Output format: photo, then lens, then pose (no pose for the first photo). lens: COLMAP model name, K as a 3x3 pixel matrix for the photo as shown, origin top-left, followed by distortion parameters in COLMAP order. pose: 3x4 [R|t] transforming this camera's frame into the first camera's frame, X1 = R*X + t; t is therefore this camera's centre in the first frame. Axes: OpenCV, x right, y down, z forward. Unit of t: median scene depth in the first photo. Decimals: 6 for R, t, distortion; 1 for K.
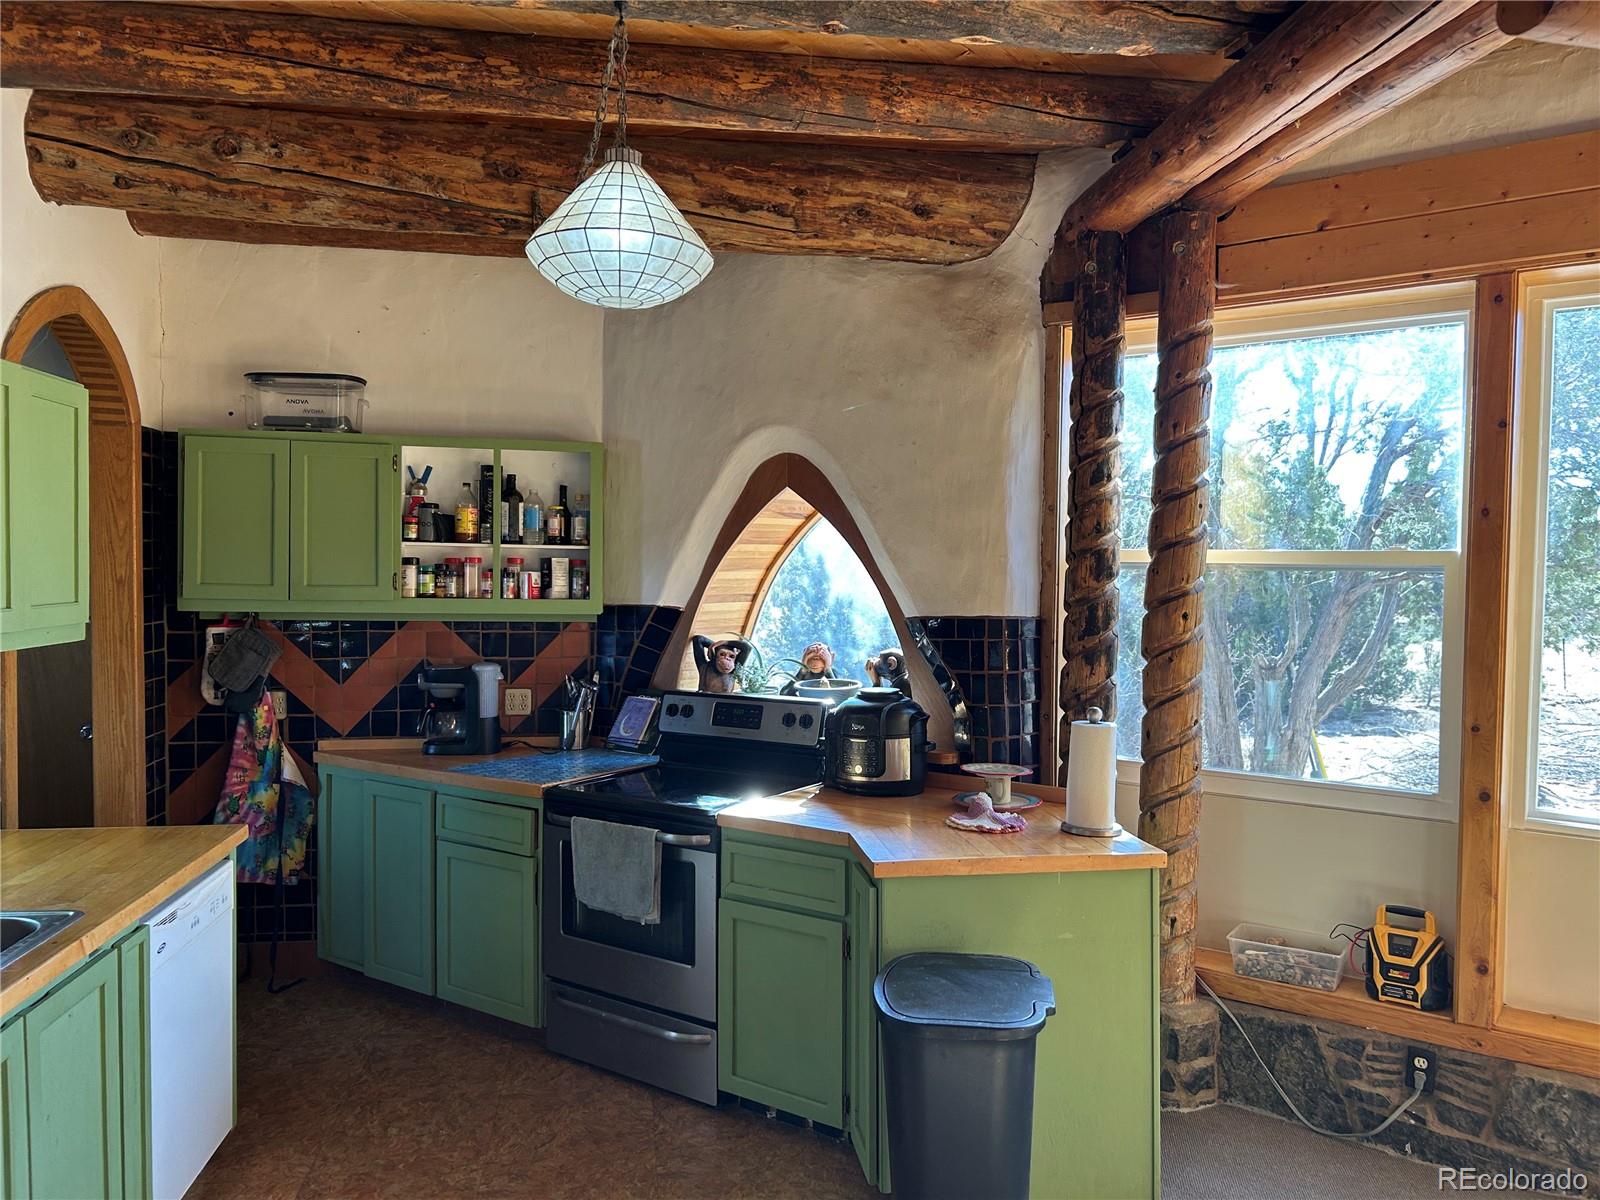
lens RADIAL K [[1204.8, 0, 800.0], [0, 1204.8, 600.0], [0, 0, 1]] dist [0.034500, -0.042784]
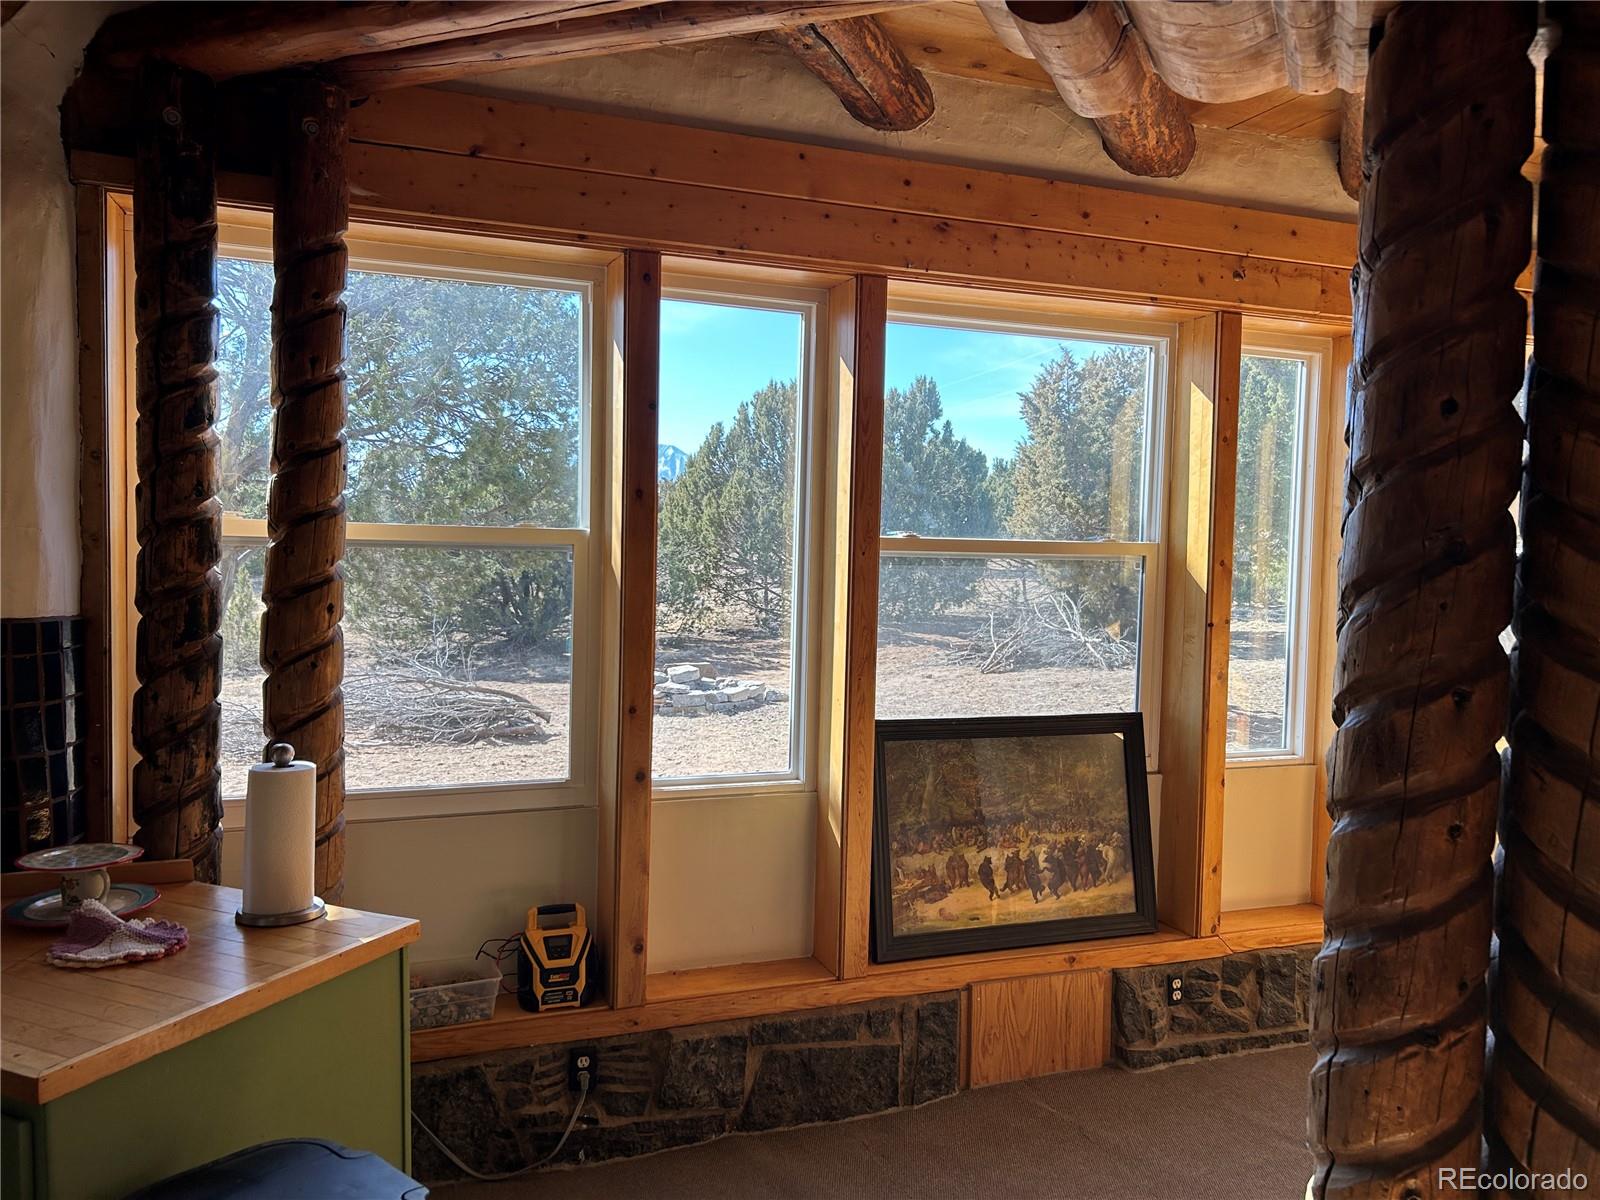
lens RADIAL K [[1204.8, 0, 800.0], [0, 1204.8, 600.0], [0, 0, 1]] dist [0.034500, -0.042784]
pose [[0.524743, -0.040727, 0.850286, -0.173537], [0.005539, 0.998997, 0.044431, -0.023269], [-0.851242, -0.018606, 0.524443, 0.307923]]
